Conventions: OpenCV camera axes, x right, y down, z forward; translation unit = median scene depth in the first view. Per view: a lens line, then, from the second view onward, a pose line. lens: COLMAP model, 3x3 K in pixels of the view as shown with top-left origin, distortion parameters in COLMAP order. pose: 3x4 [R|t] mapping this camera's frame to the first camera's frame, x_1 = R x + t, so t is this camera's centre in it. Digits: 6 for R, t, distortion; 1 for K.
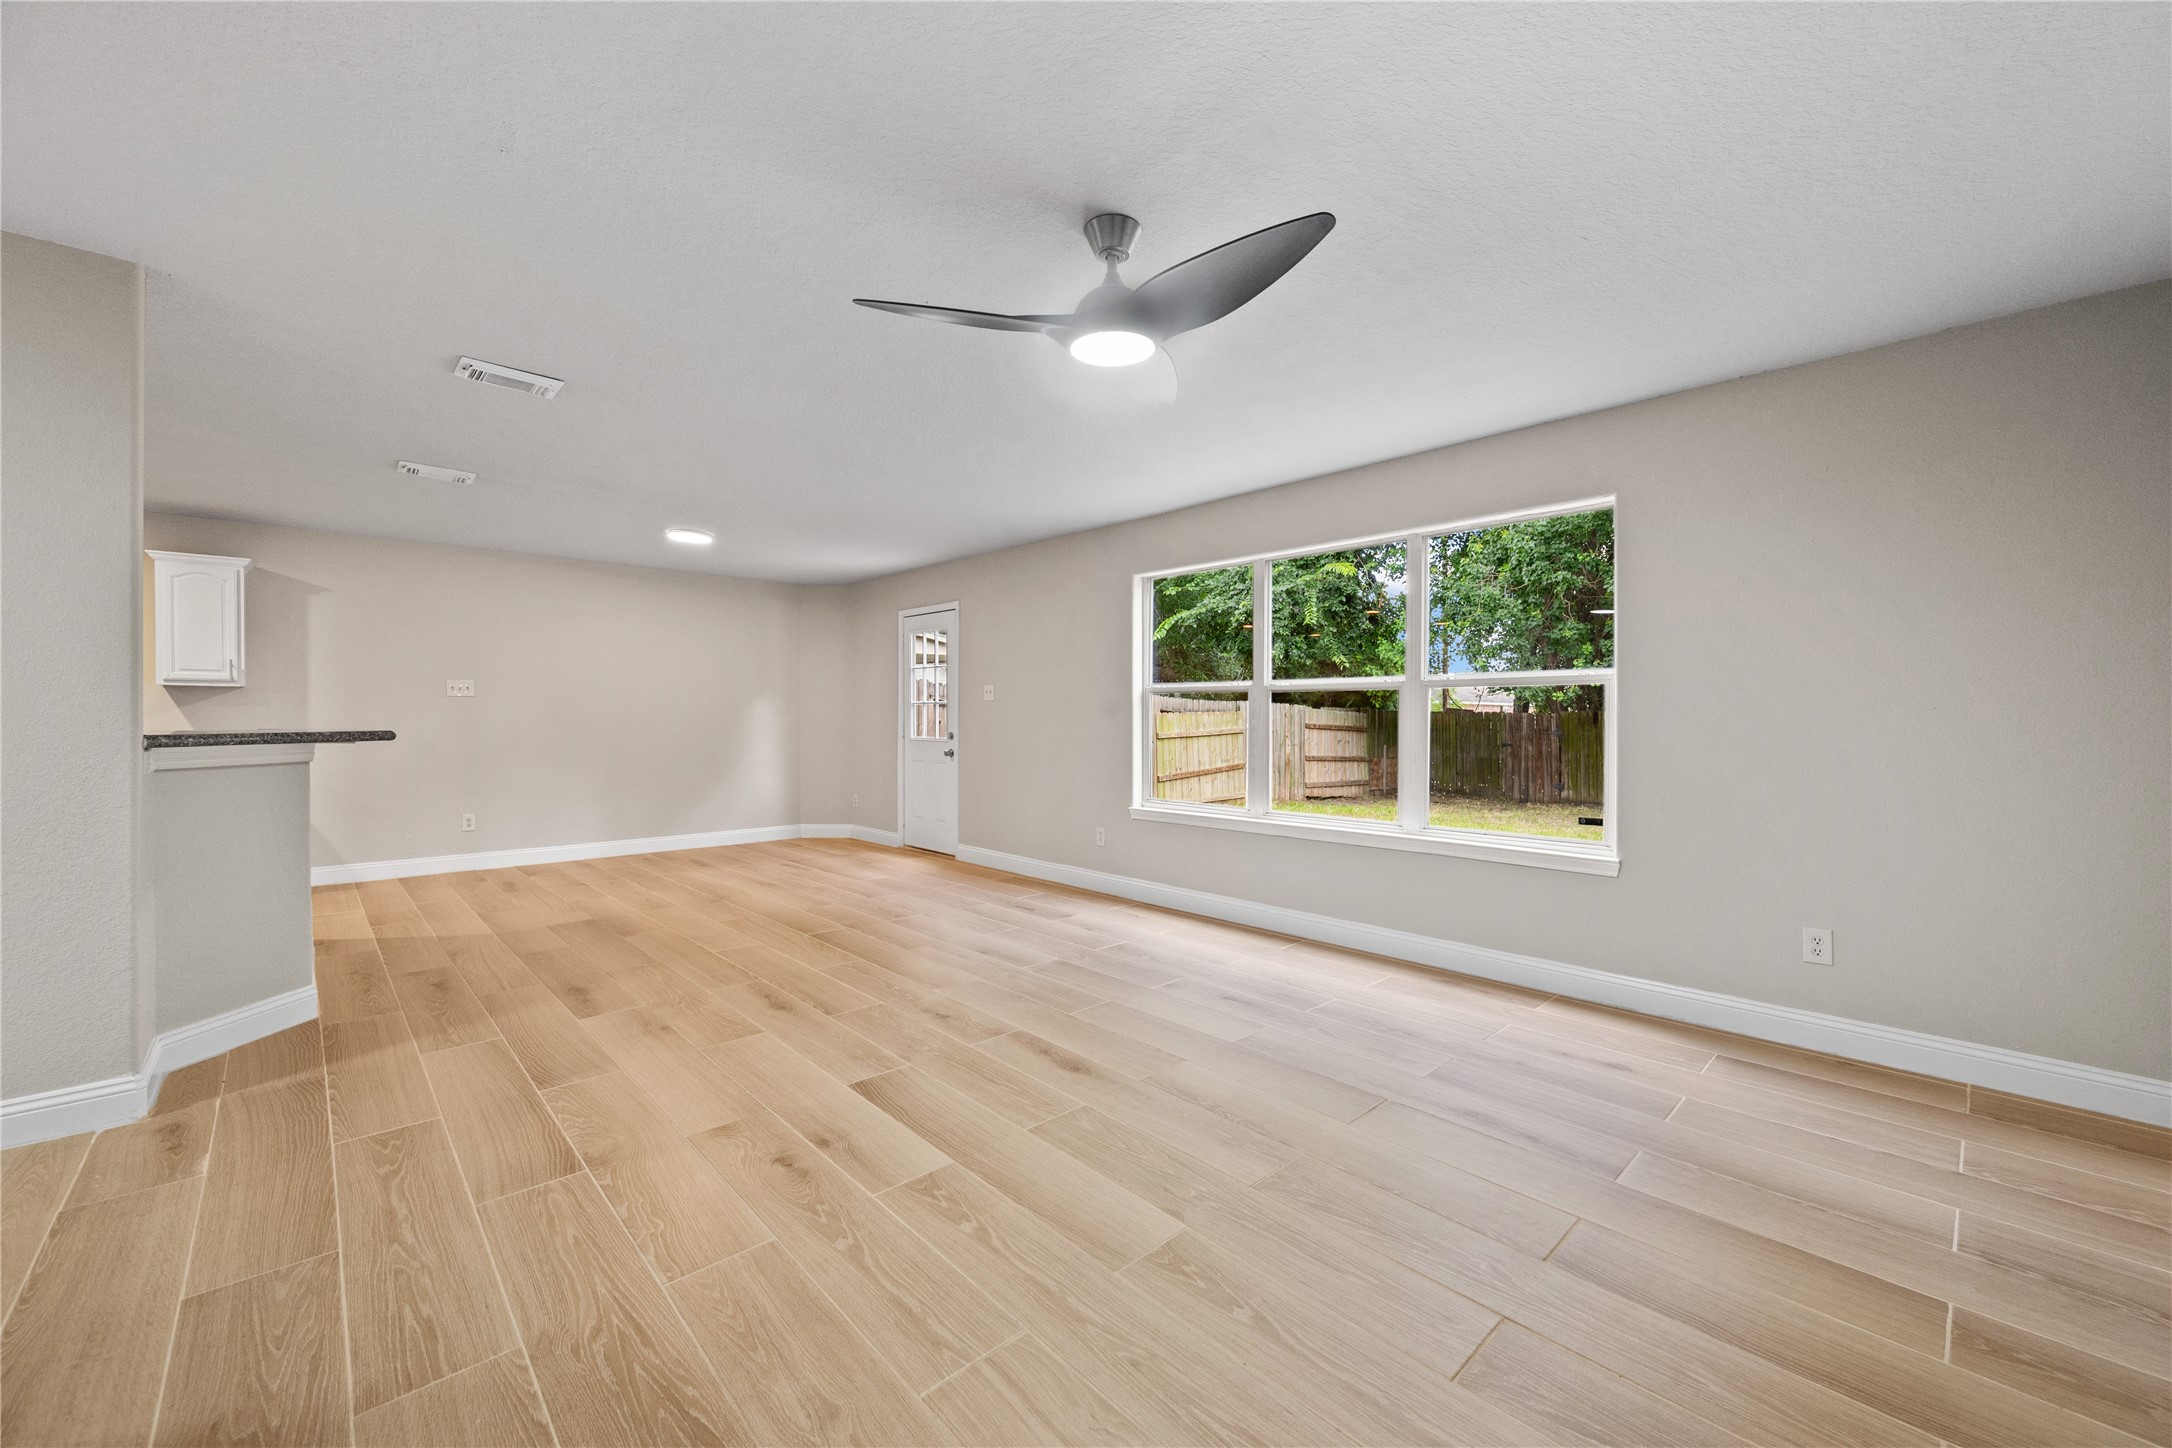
lens RADIAL K [[858.7, 0, 1080.9], [0, 858.7, 730.5], [0, 0, 1]] dist [-0.000376, -0.000149]
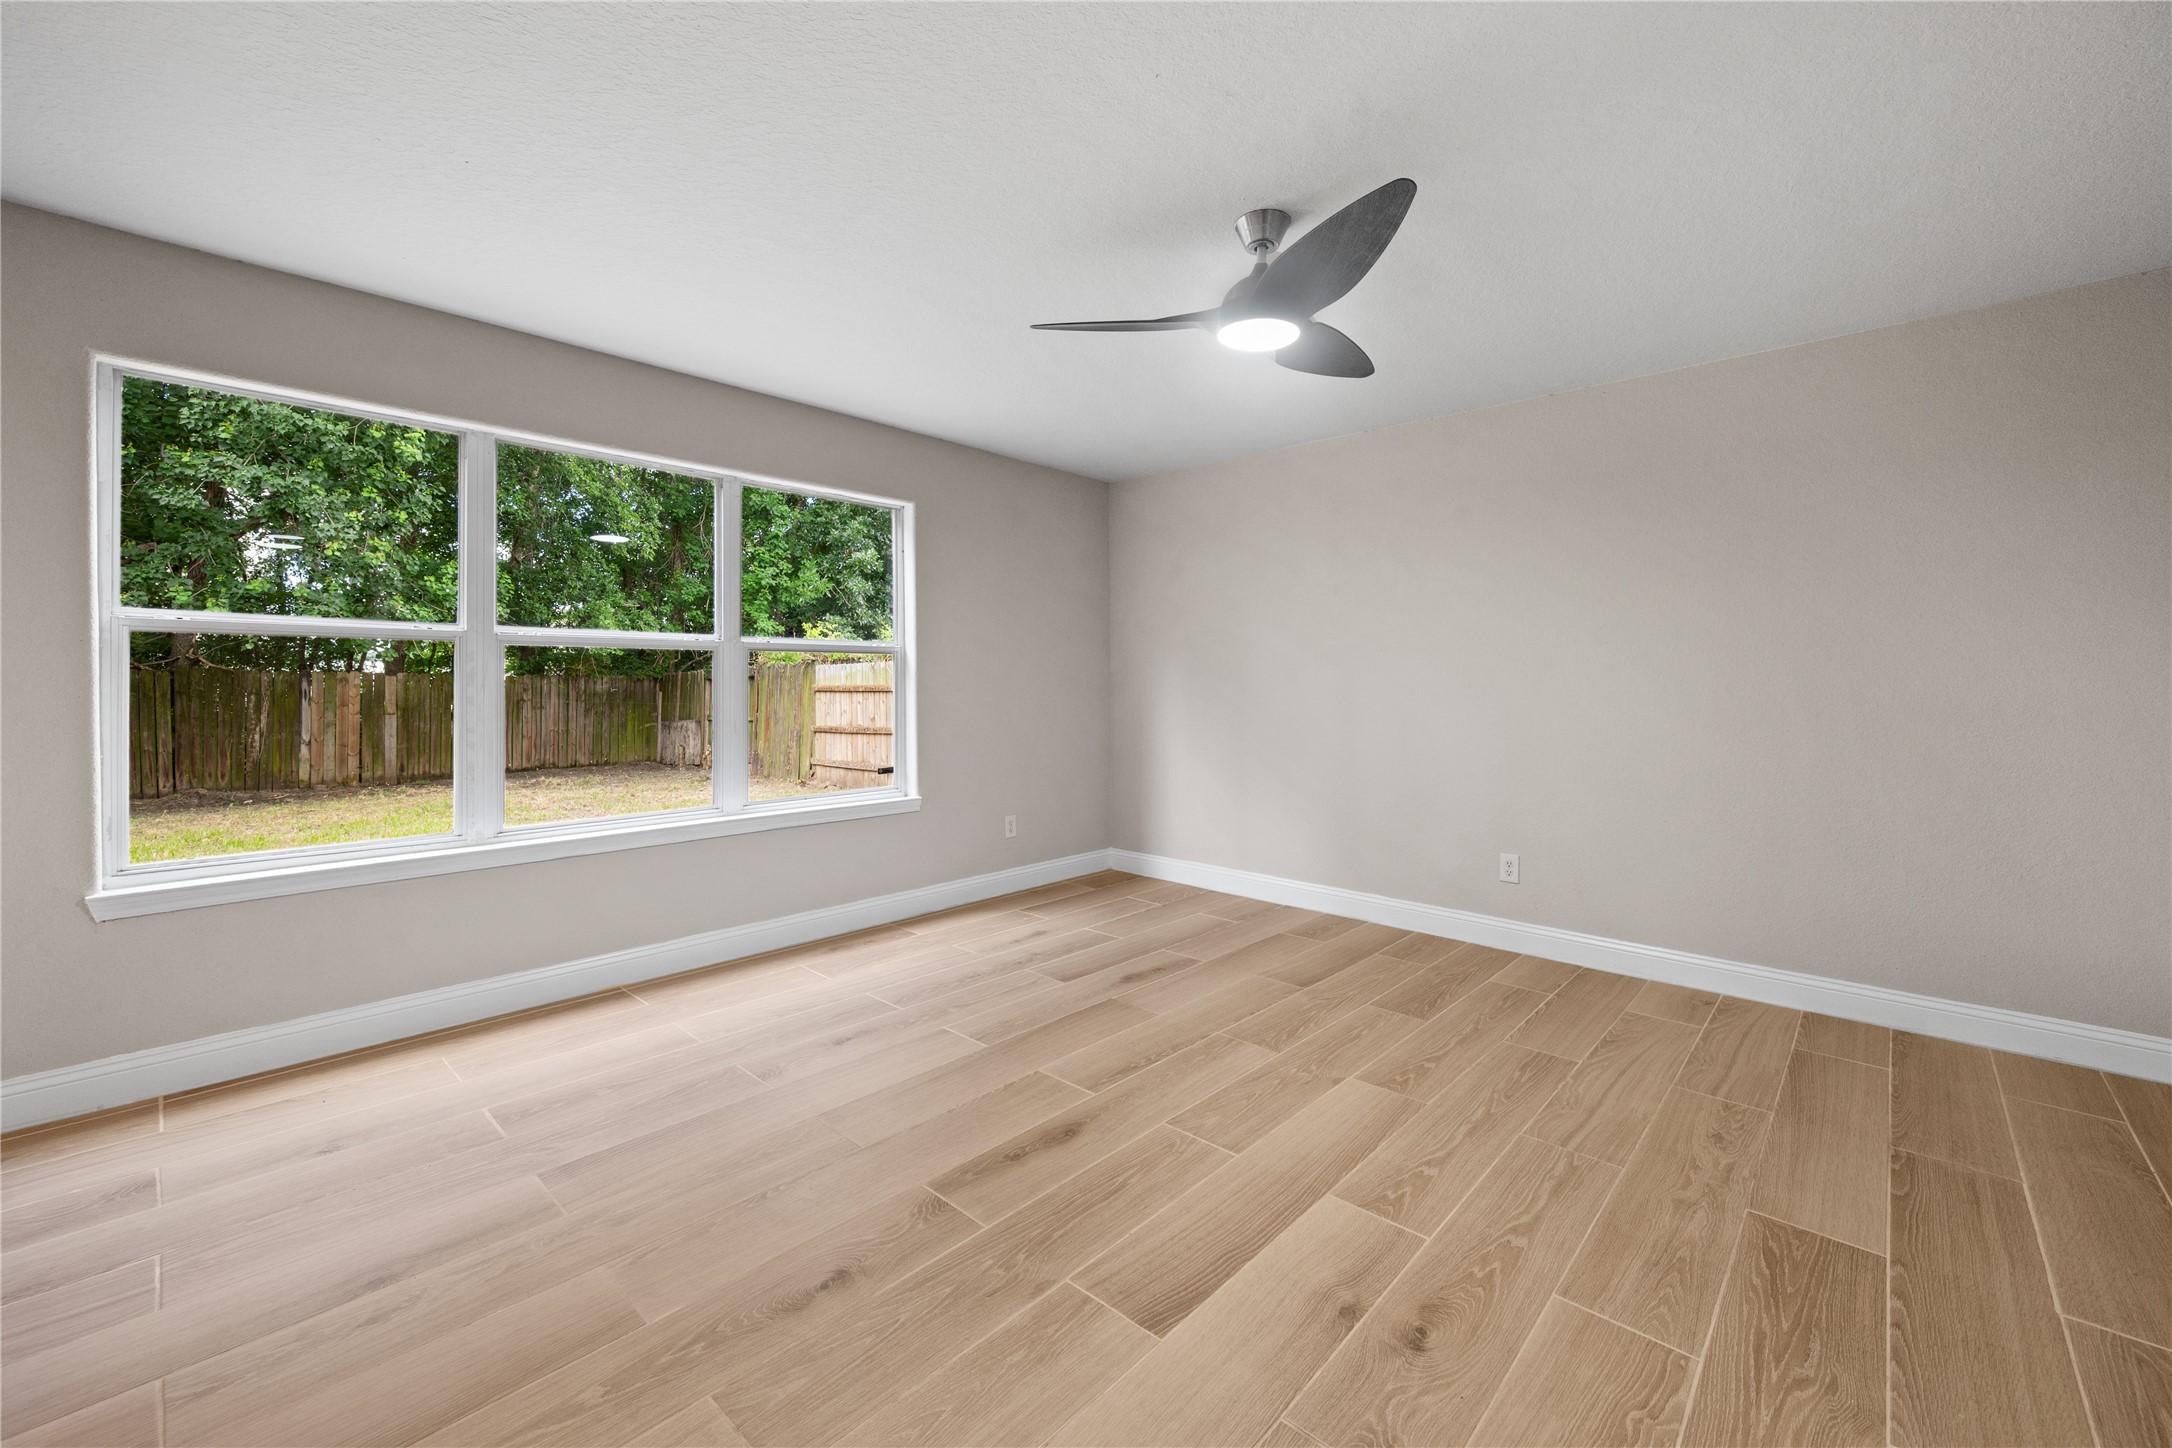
lens RADIAL K [[858.7, 0, 1121.9], [0, 858.7, 675.6], [0, 0, 1]] dist [-0.000376, -0.000149]
pose [[-0.099204, 0.003140, 0.995062, -1.050414], [0.012707, 0.999917, -0.001888, -0.030297], [-0.994986, 0.012457, -0.099236, 1.352363]]
